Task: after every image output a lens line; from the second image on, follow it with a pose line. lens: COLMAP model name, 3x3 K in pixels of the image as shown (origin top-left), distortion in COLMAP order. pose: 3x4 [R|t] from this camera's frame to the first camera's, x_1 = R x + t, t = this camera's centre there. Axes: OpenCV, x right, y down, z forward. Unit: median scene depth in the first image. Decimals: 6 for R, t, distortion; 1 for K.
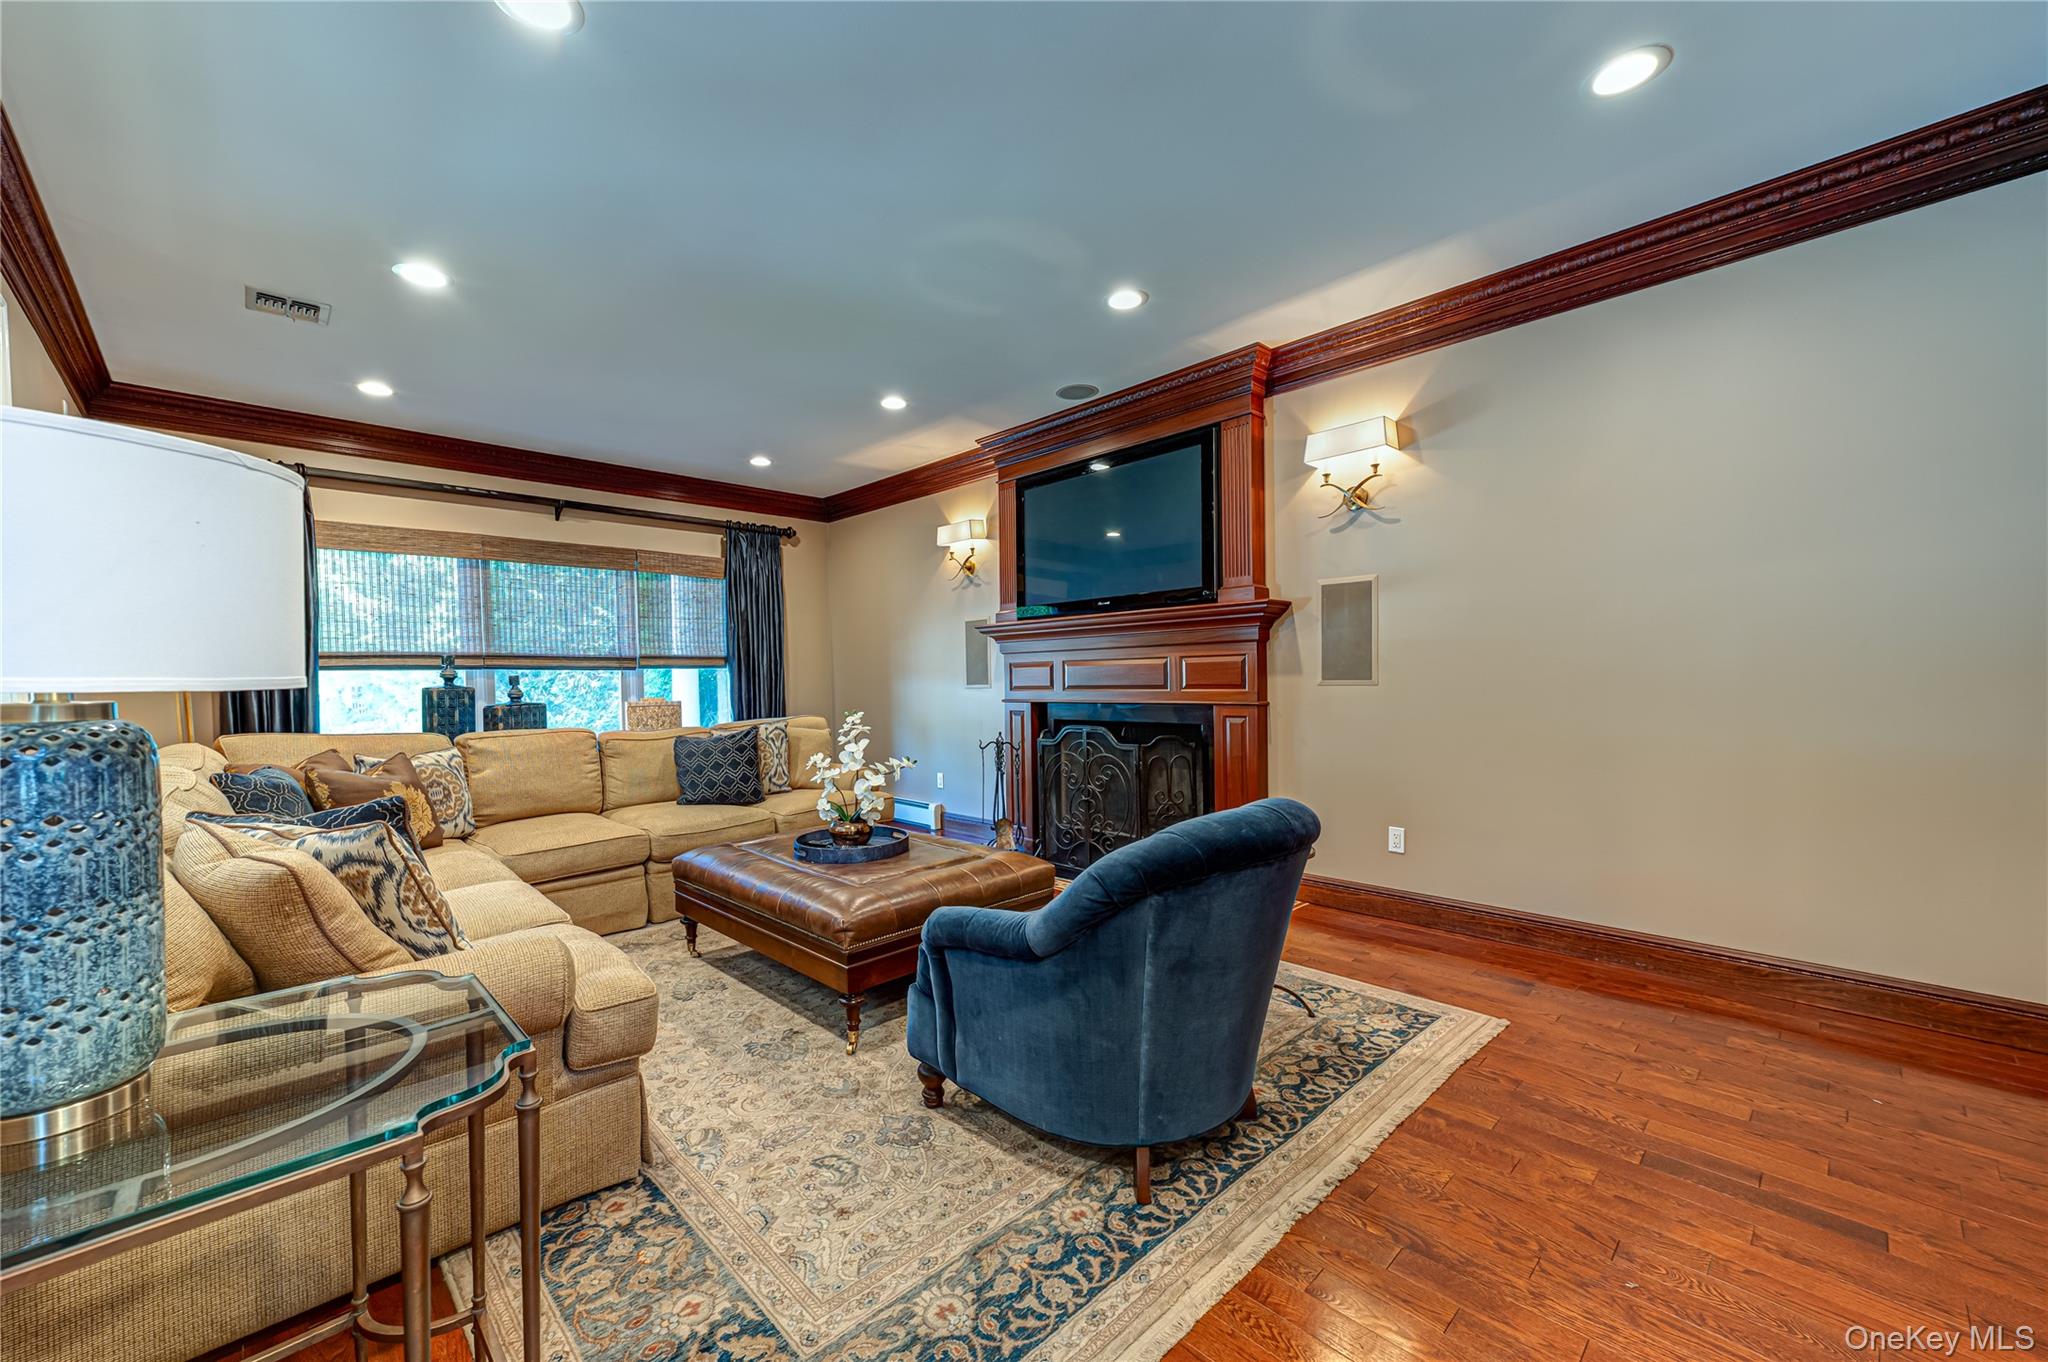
lens RADIAL K [[804.6, 0, 1018.3], [0, 804.6, 691.2], [0, 0, 1]] dist [0.018696, -0.000226]
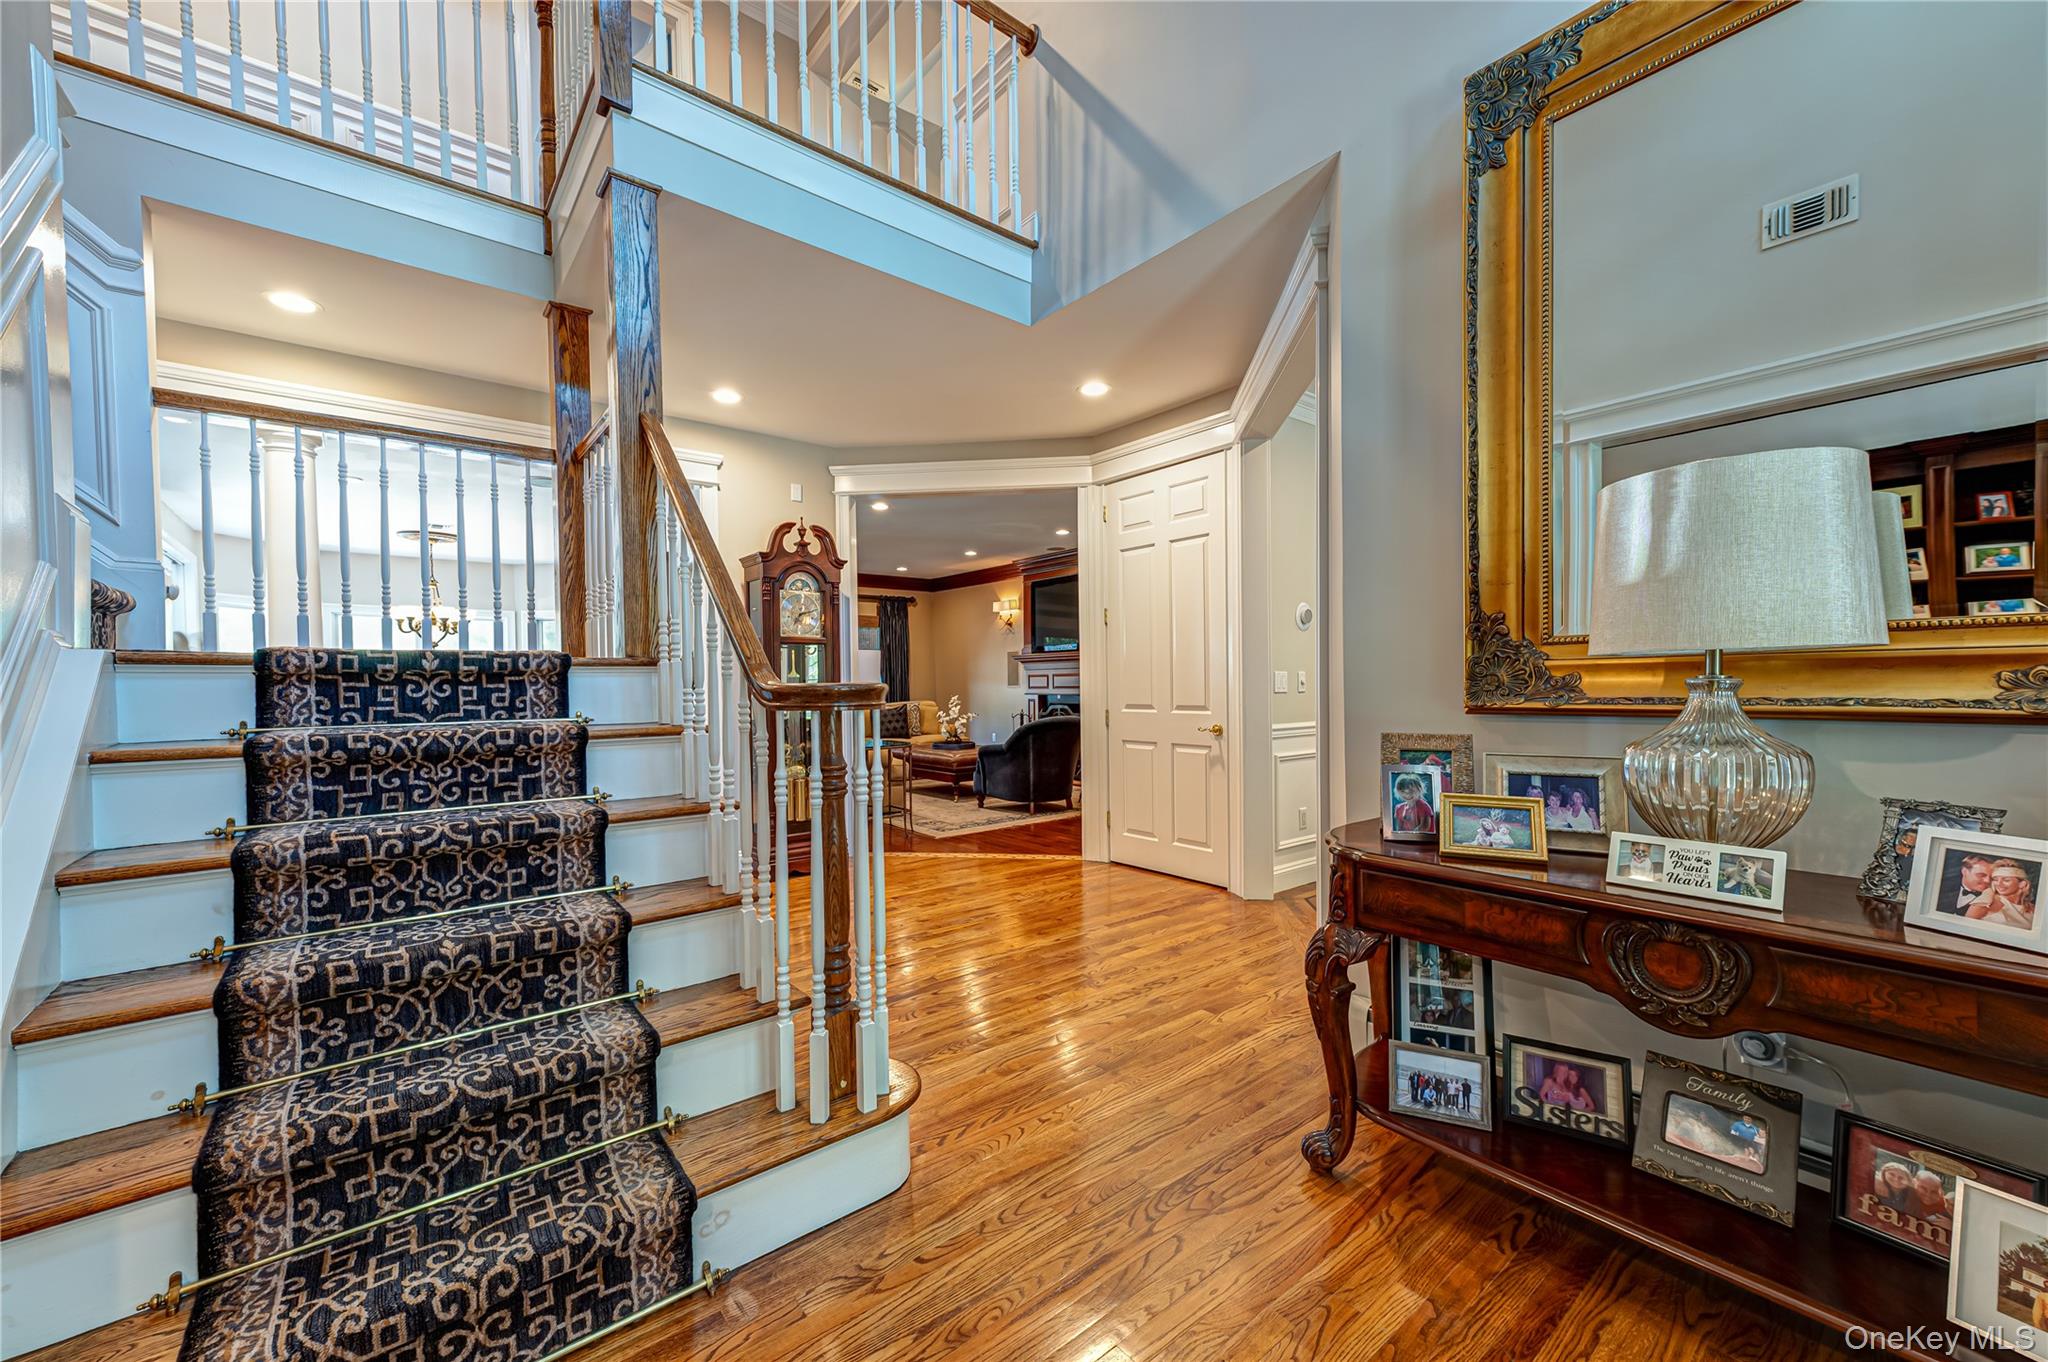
lens RADIAL K [[804.6, 0, 1018.3], [0, 804.6, 691.2], [0, 0, 1]] dist [0.018696, -0.000226]
pose [[0.995858, 0.007628, -0.090606, 0.143942], [-0.008040, 0.999959, -0.004177, 0.013534], [0.090571, 0.004889, 0.995878, -0.959243]]
